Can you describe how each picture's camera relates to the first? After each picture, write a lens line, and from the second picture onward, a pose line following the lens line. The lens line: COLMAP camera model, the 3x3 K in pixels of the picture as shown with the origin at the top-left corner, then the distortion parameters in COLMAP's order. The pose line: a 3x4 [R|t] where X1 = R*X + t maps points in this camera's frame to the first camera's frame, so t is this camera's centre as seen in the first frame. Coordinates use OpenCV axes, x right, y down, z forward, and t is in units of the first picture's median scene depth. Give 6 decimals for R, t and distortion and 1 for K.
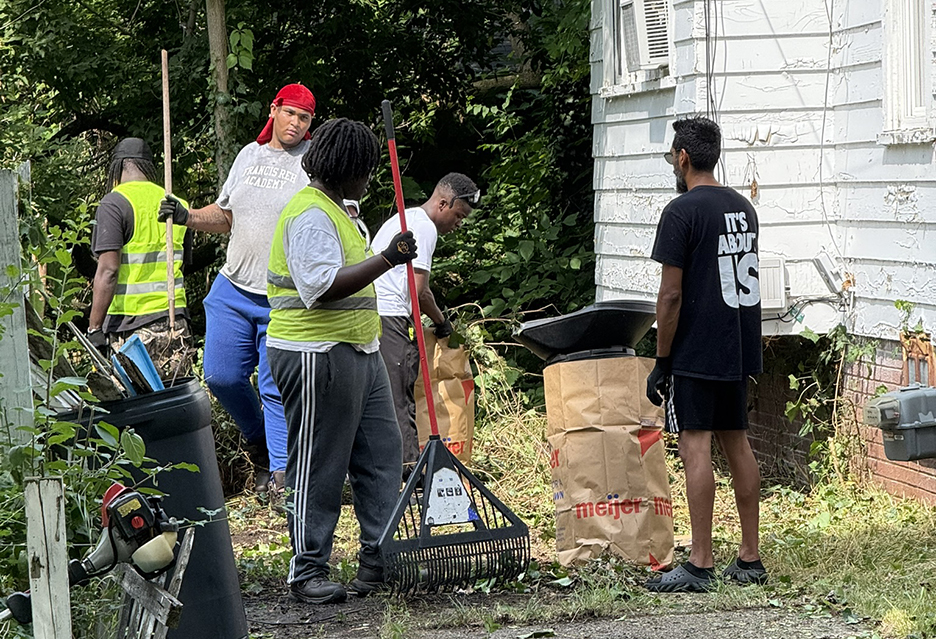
lens RADIAL K [[4344.9, 0, 508.8], [0, 4344.9, 321.5], [0, 0, 1]] dist [2.600235, 1.107091]
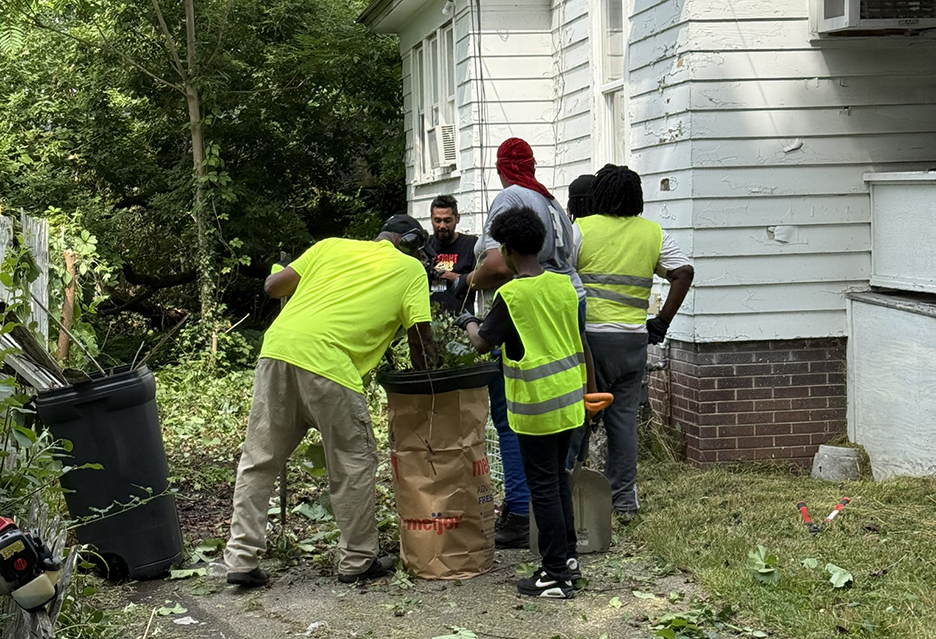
lens RADIAL K [[1636.4, 0, 468.0], [0, 1636.4, 319.5], [0, 0, 1]] dist [0.121760, -0.019277]
pose [[0.997384, -0.000913, 0.072280, -0.005062], [-0.000044, 0.999913, 0.013228, -0.005582], [-0.072286, -0.013196, 0.997297, 0.337723]]
